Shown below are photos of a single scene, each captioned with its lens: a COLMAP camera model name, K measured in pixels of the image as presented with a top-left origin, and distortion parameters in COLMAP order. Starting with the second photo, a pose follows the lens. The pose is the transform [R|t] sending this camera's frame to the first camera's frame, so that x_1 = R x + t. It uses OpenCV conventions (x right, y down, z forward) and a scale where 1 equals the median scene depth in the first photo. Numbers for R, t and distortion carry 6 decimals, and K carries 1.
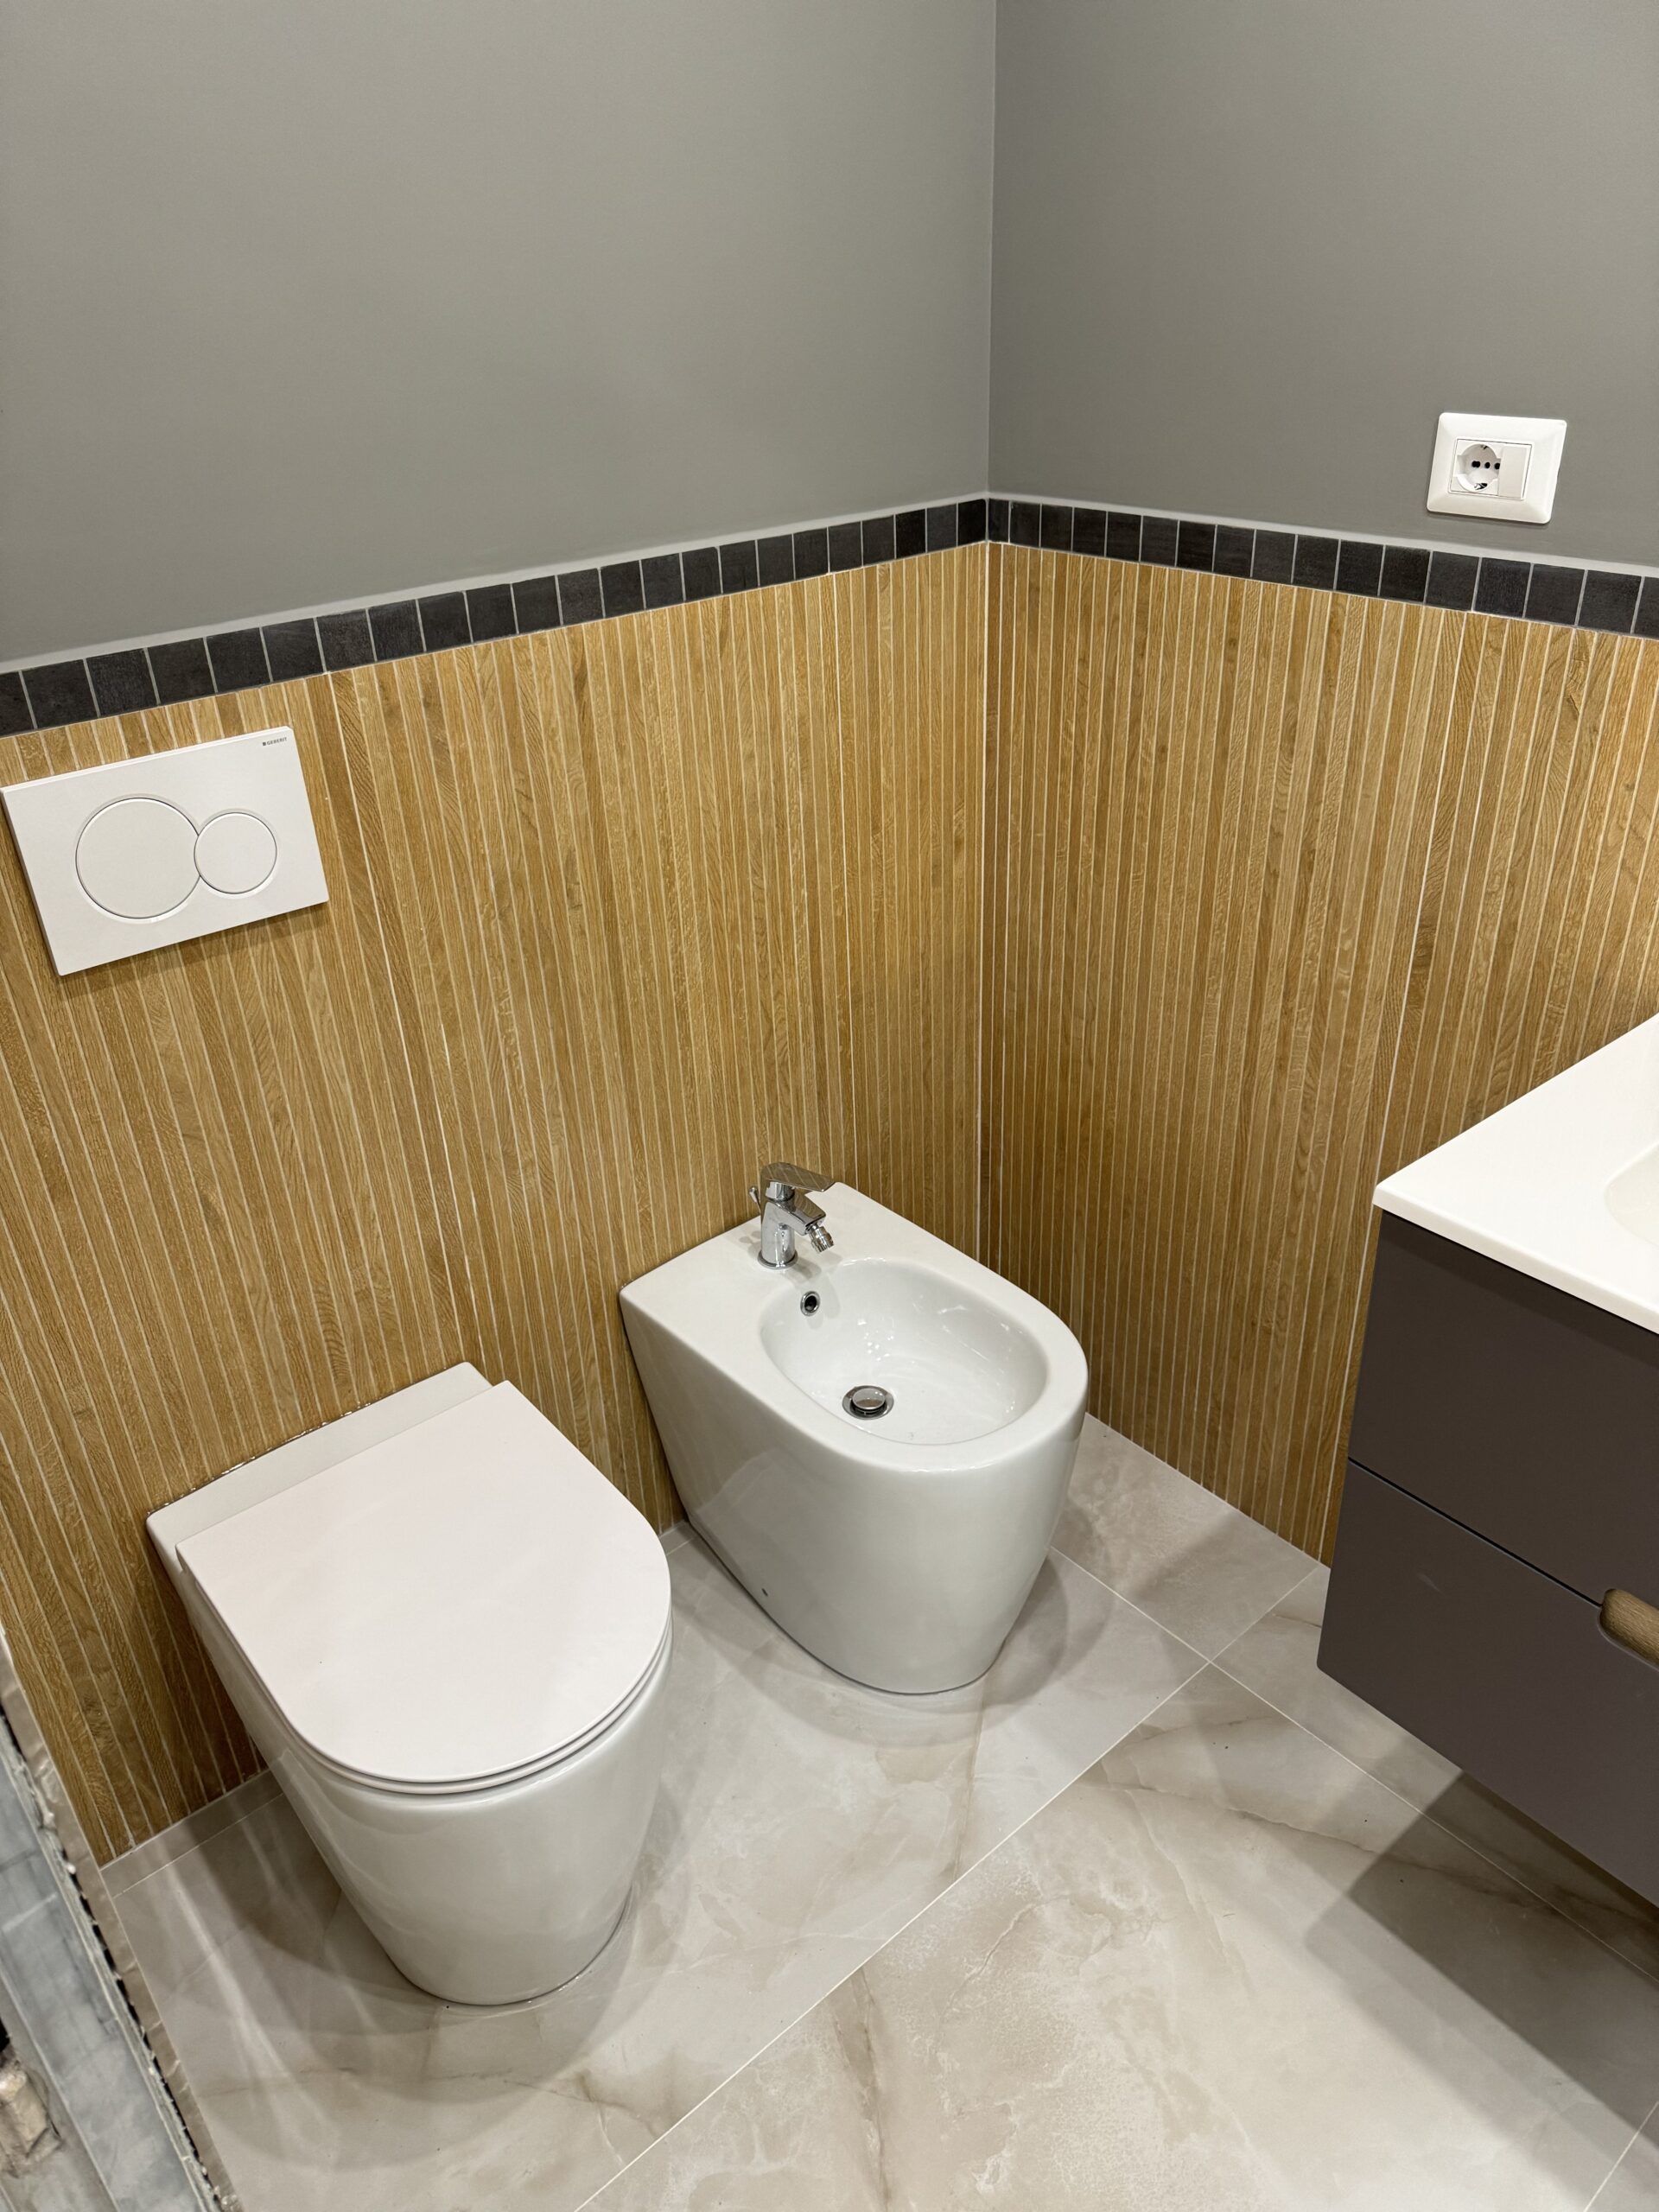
lens RADIAL K [[1546.9, 0, 872.4], [0, 1546.9, 1079.5], [0, 0, 1]] dist [0.055468, -0.066152]
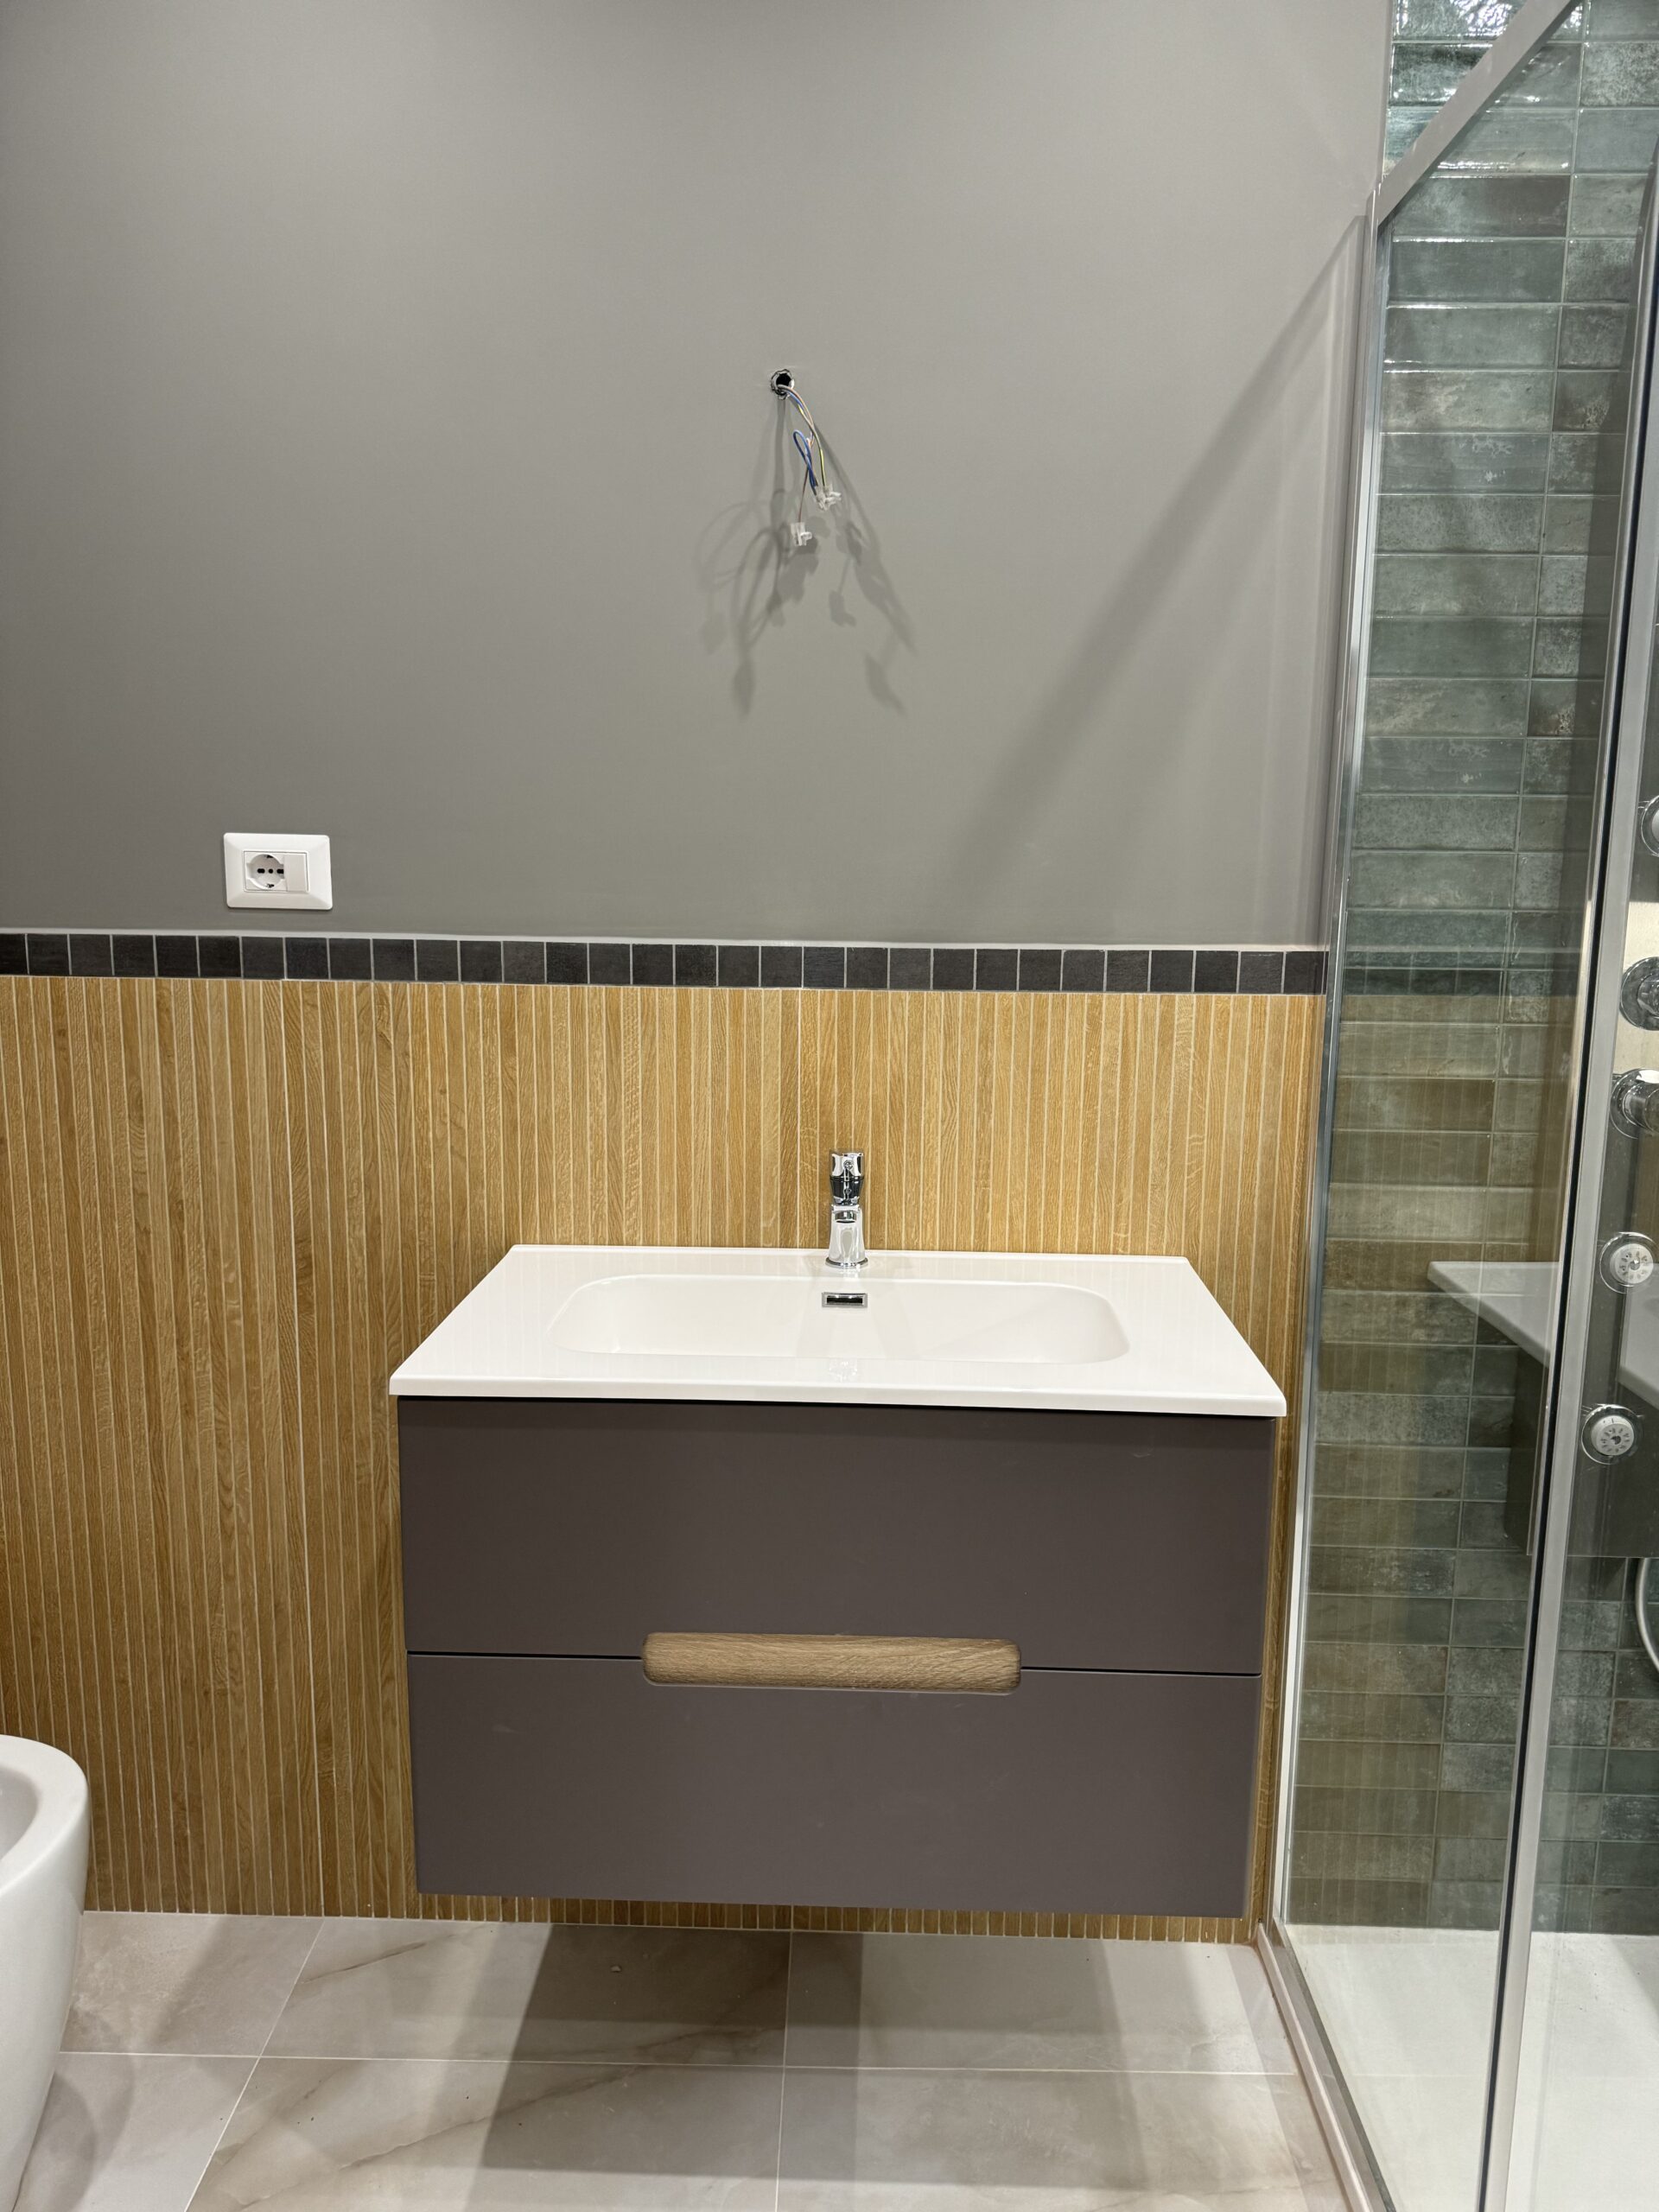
lens RADIAL K [[1546.9, 0, 840.7], [0, 1546.9, 1113.5], [0, 0, 1]] dist [0.055468, -0.066152]
pose [[0.657676, -0.075001, 0.749558, -0.233875], [0.331543, 0.922296, -0.198617, 0.170530], [-0.676418, 0.379137, 0.631438, -0.038805]]
